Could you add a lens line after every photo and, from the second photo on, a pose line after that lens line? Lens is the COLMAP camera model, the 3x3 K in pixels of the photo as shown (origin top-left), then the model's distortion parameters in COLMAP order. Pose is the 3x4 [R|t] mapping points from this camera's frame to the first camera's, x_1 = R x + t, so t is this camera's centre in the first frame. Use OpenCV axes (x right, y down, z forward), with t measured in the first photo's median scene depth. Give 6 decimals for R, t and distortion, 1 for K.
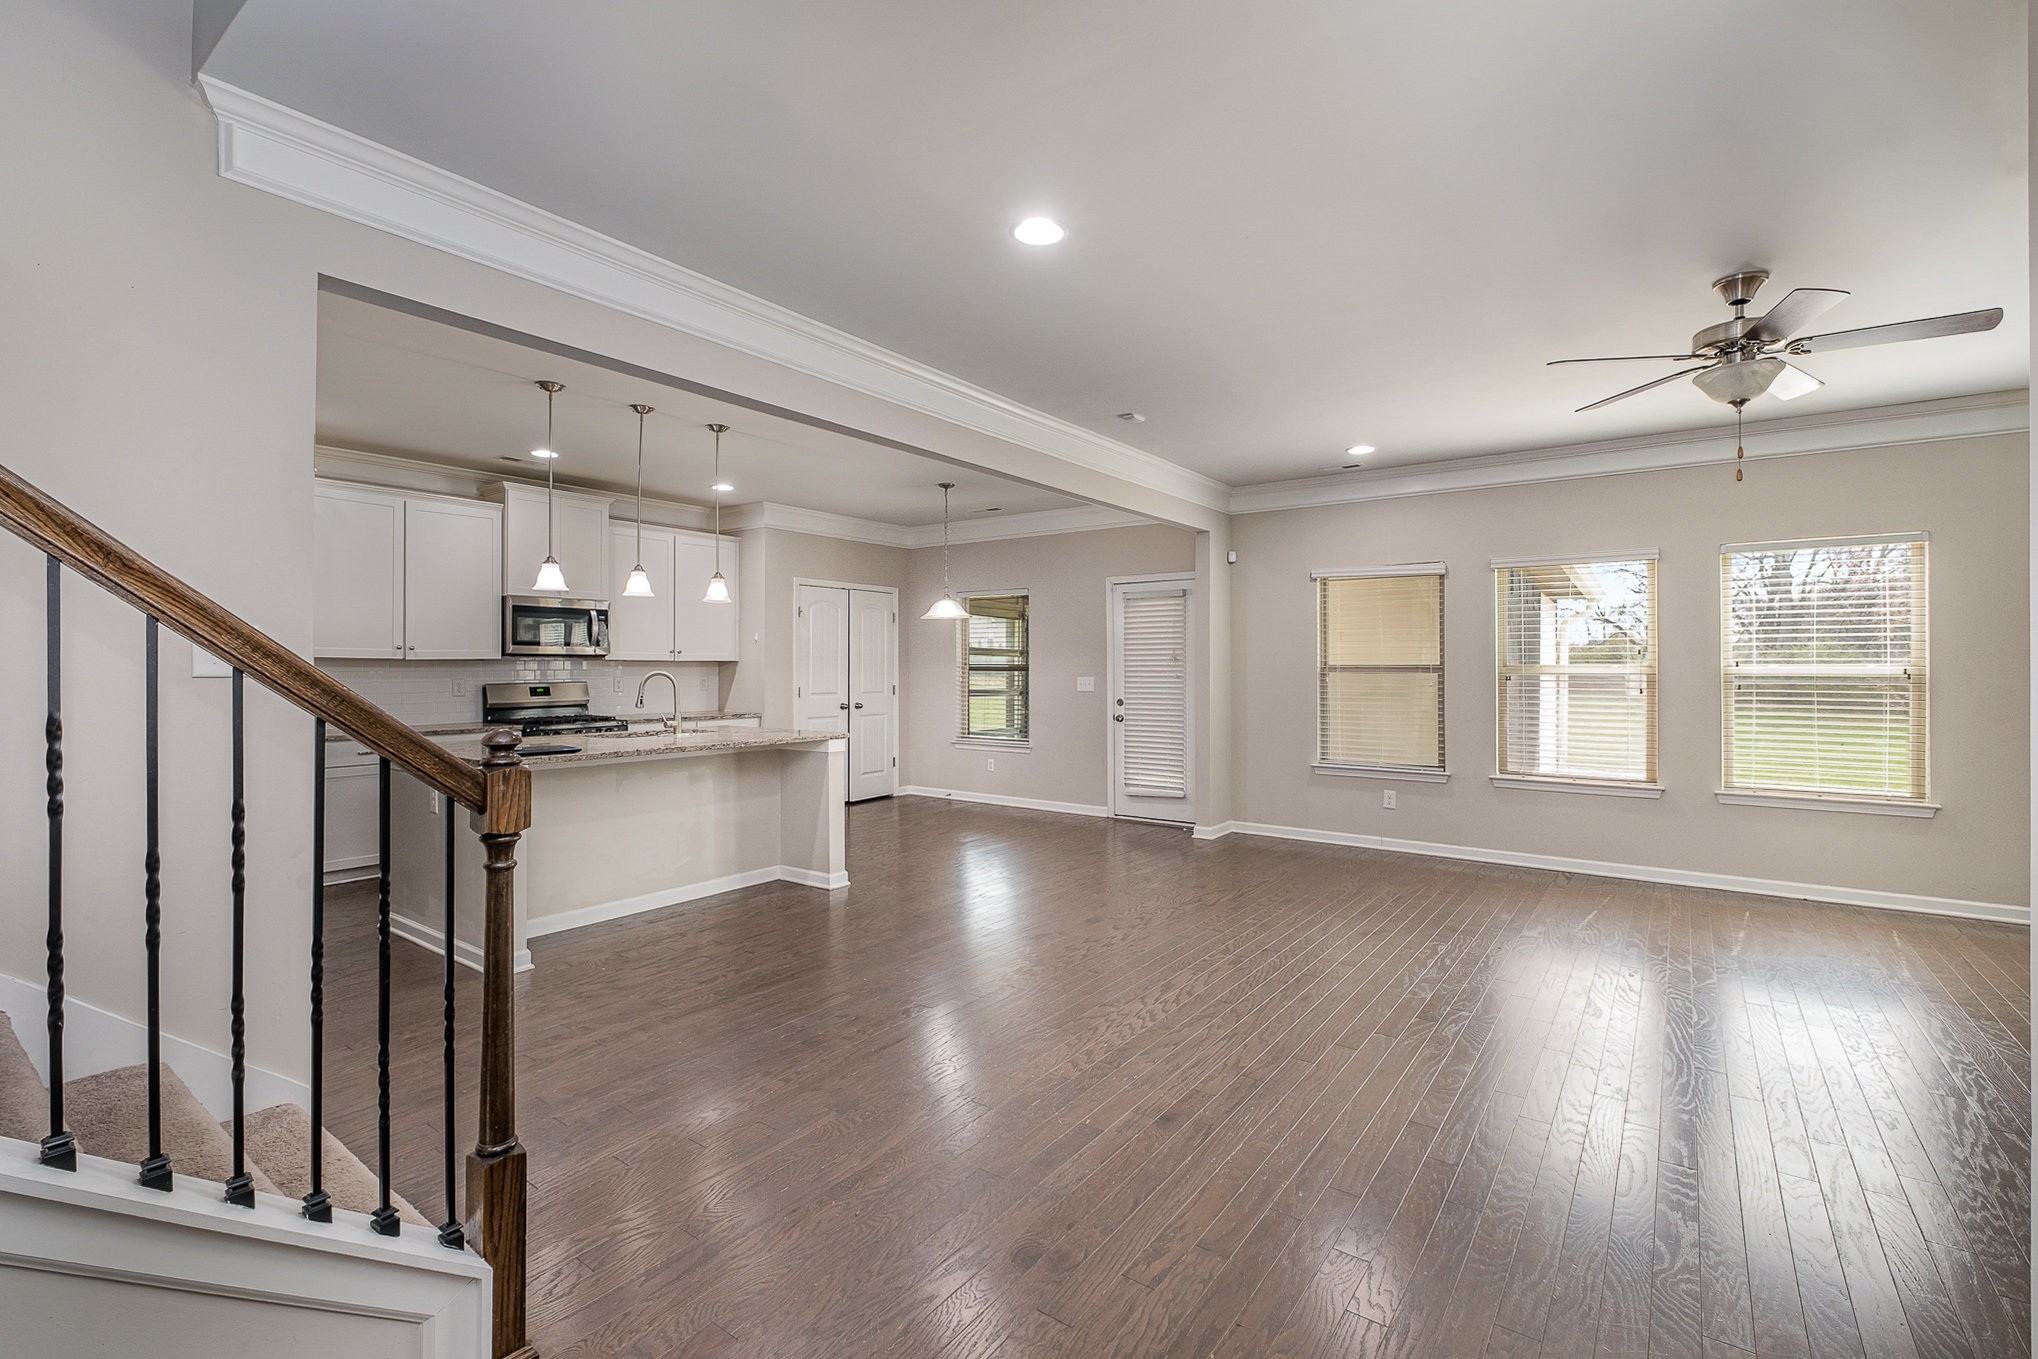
lens RADIAL K [[918.3, 0, 1038.7], [0, 918.3, 667.1], [0, 0, 1]] dist [-0.001081, 0.000046]
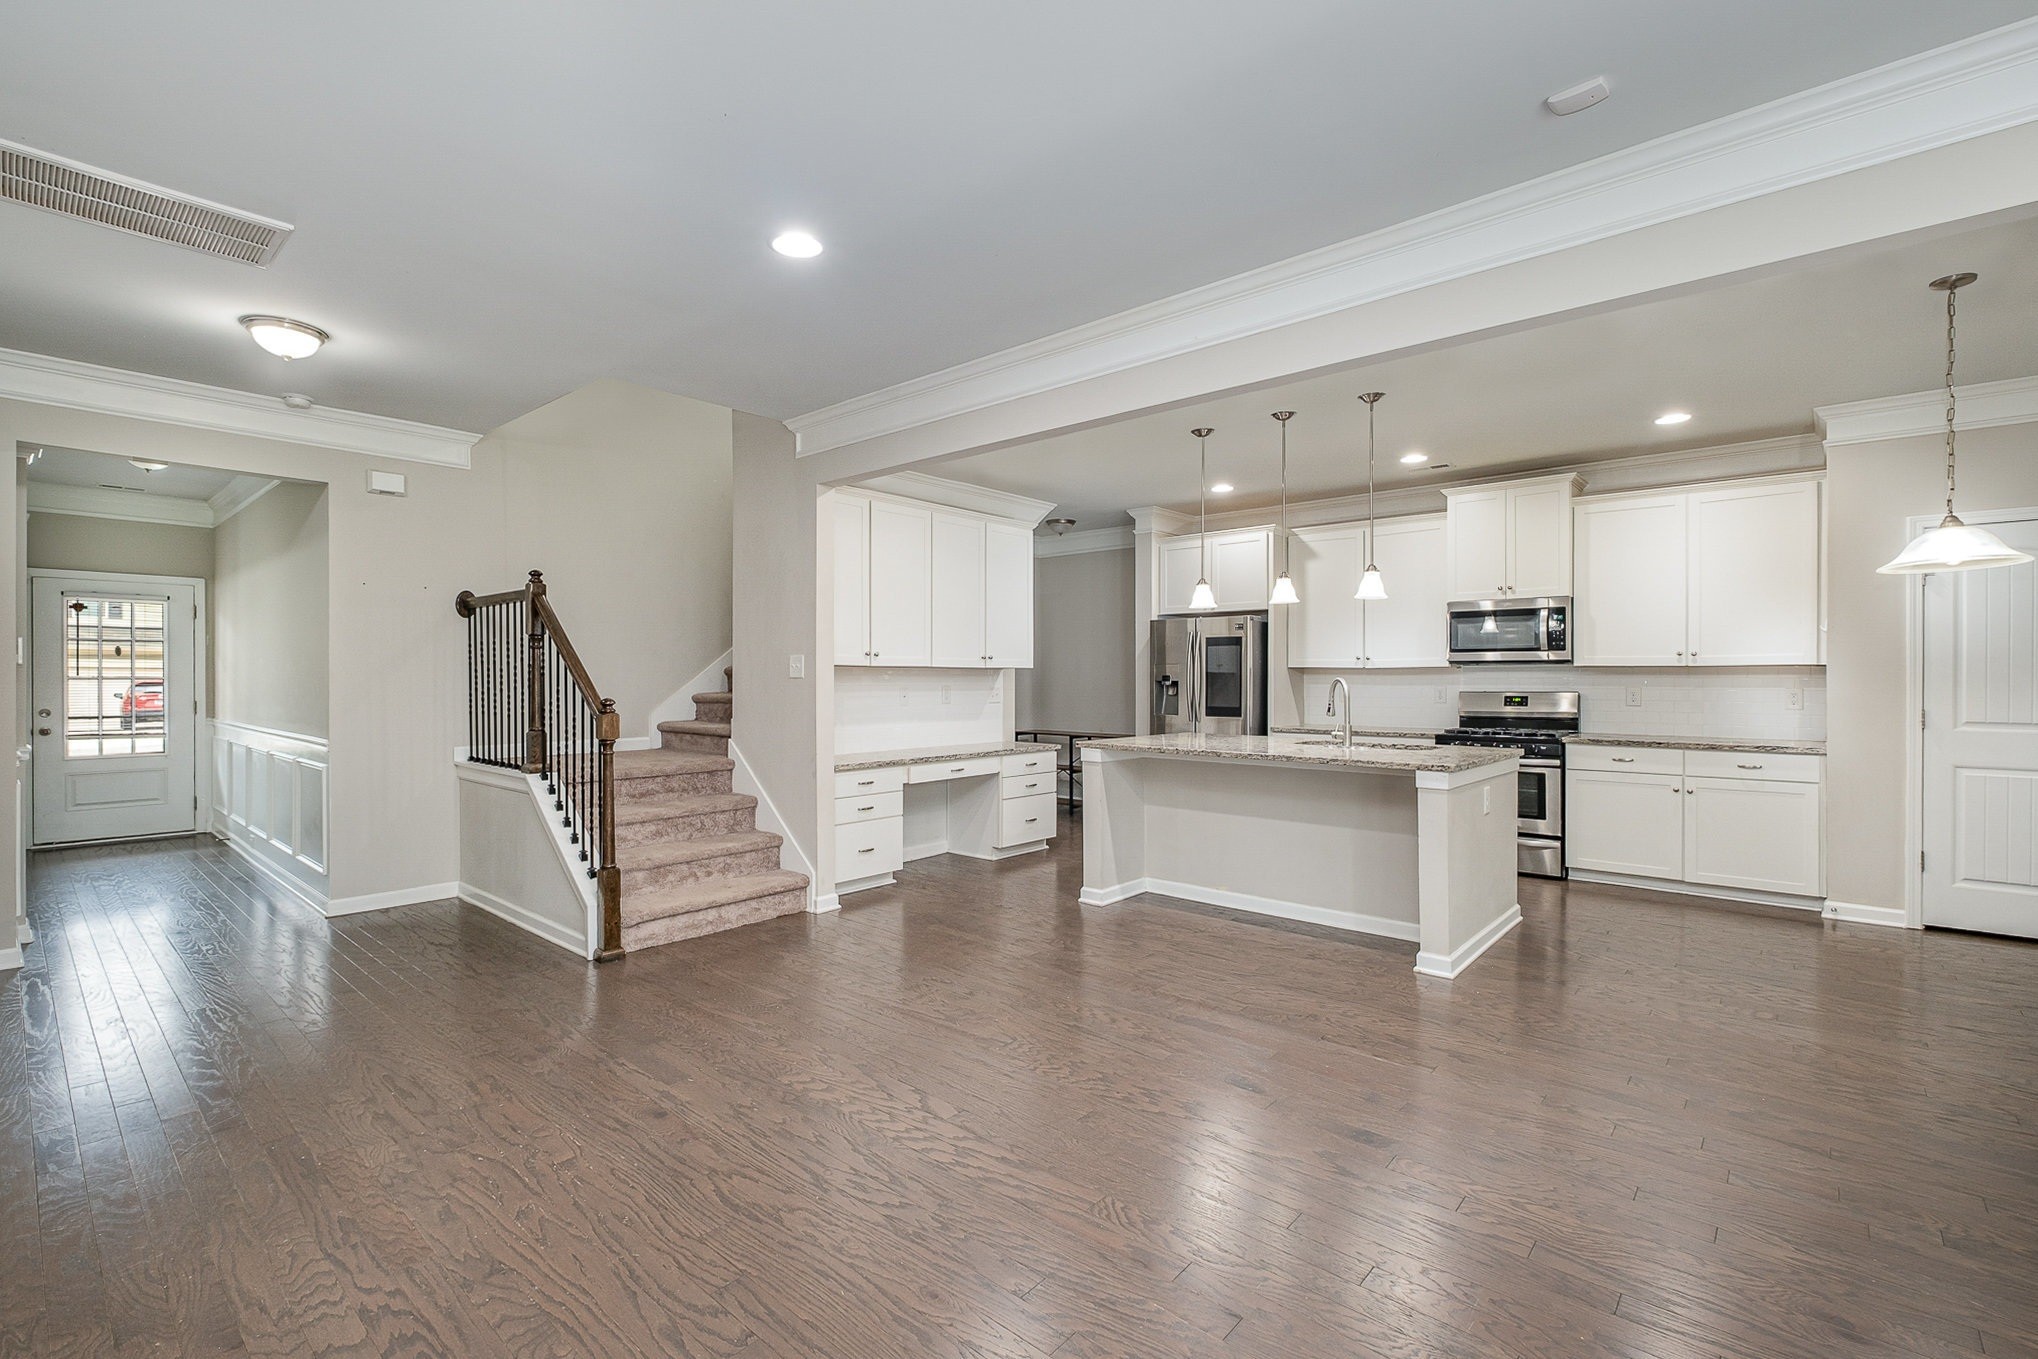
lens RADIAL K [[918.3, 0, 1007.3], [0, 918.3, 686.6], [0, 0, 1]] dist [-0.001081, 0.000046]
pose [[-0.123043, 0.012449, -0.992323, 0.446013], [-0.002464, 0.999914, 0.012849, 0.001233], [0.992398, 0.004026, -0.123002, 0.611838]]
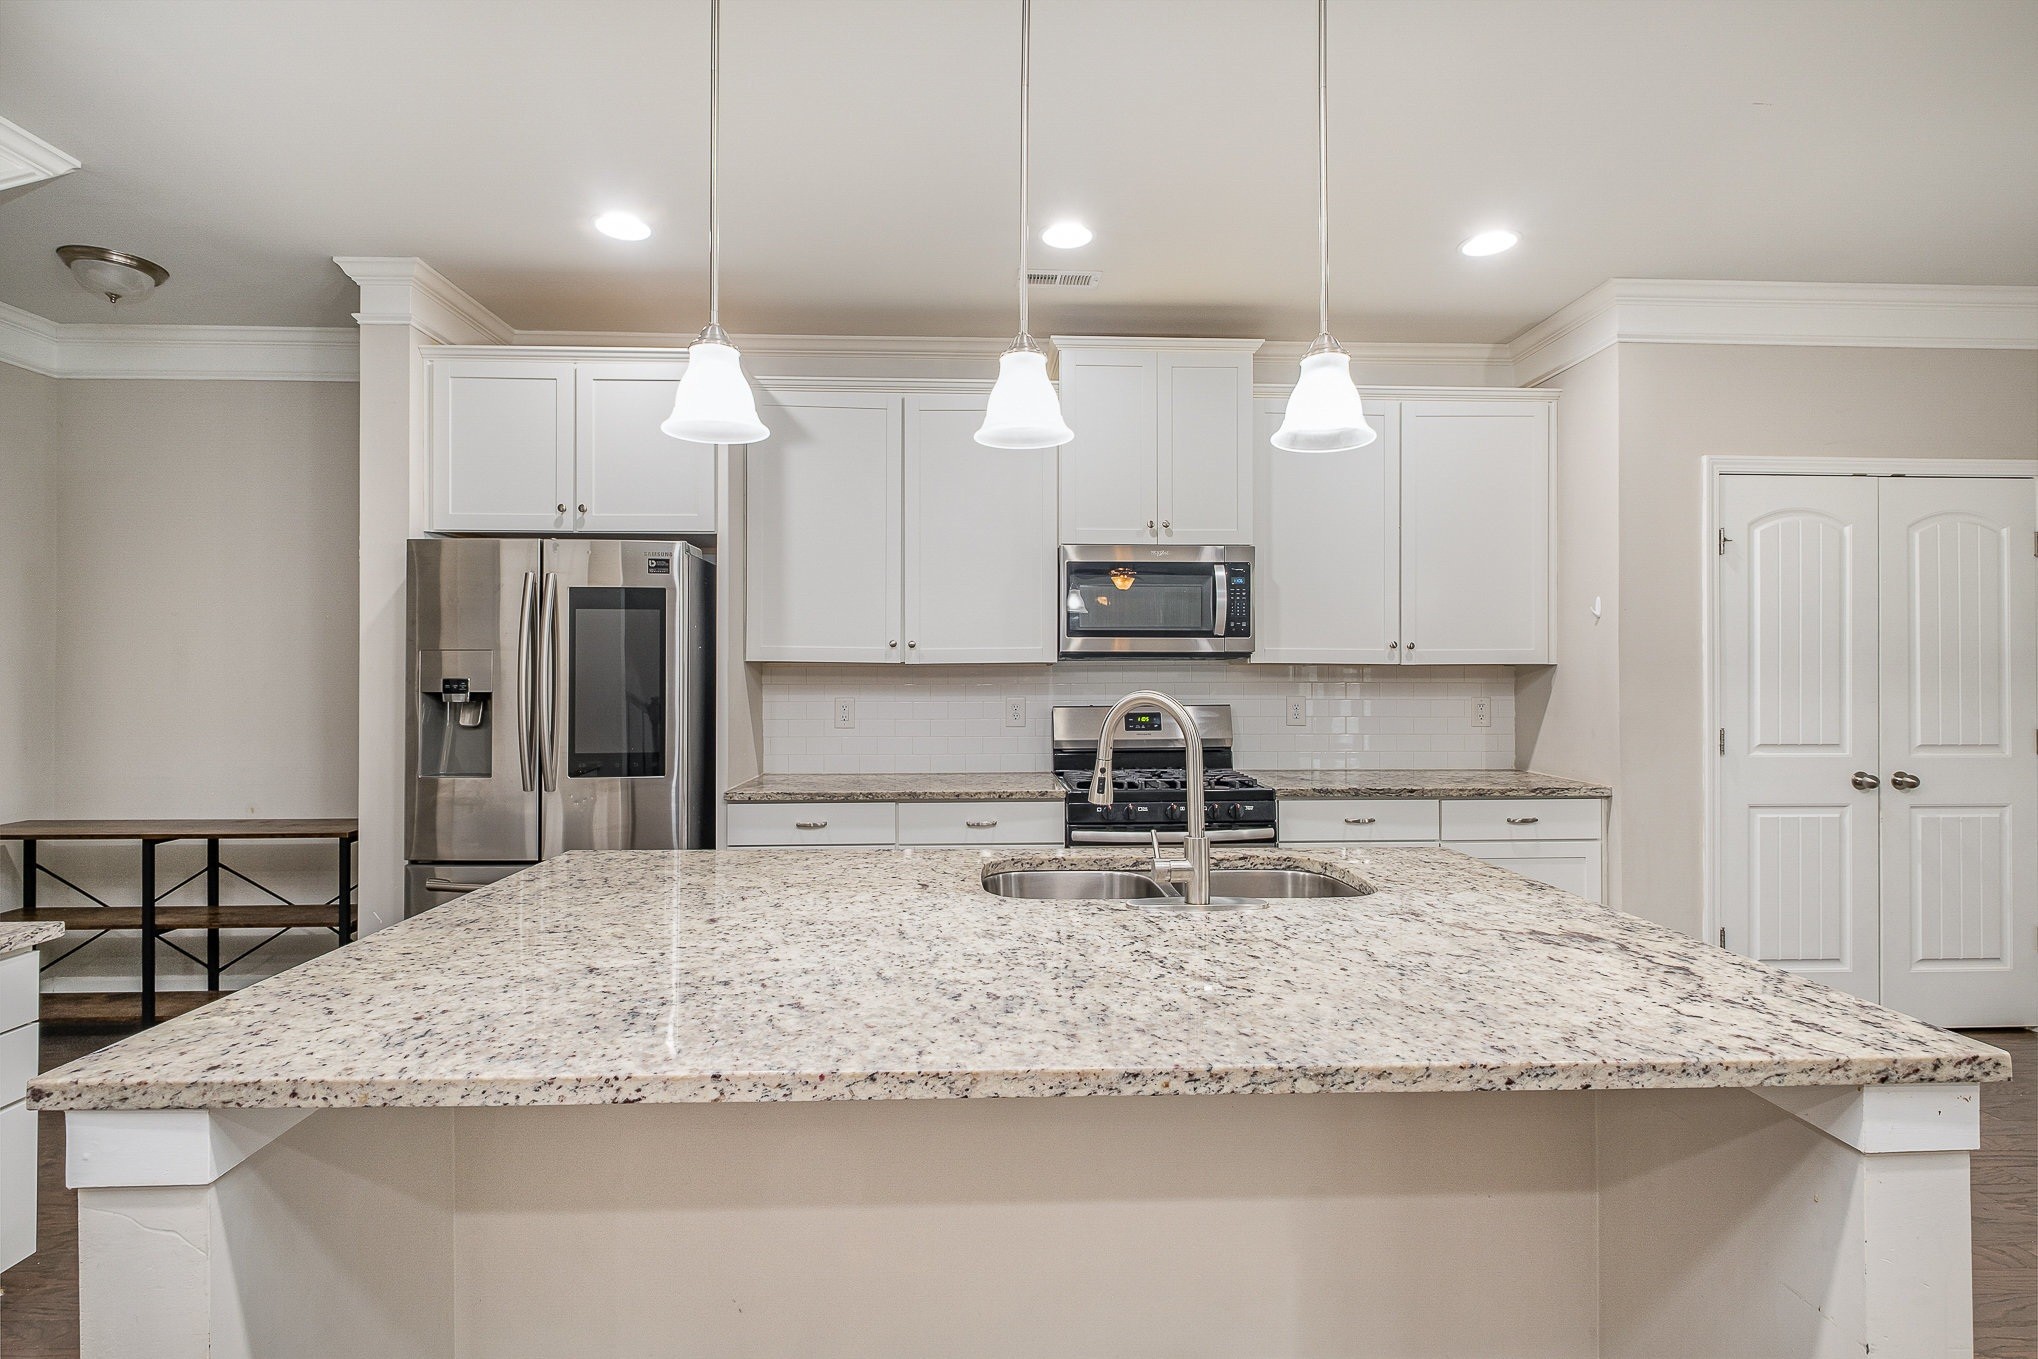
lens RADIAL K [[918.3, 0, 1002.8], [0, 918.3, 666.8], [0, 0, 1]] dist [-0.001081, 0.000046]
pose [[0.607332, -0.004861, -0.794433, -0.158193], [-0.004407, 0.999945, -0.009488, -0.000951], [0.794436, 0.009263, 0.607277, 0.606875]]
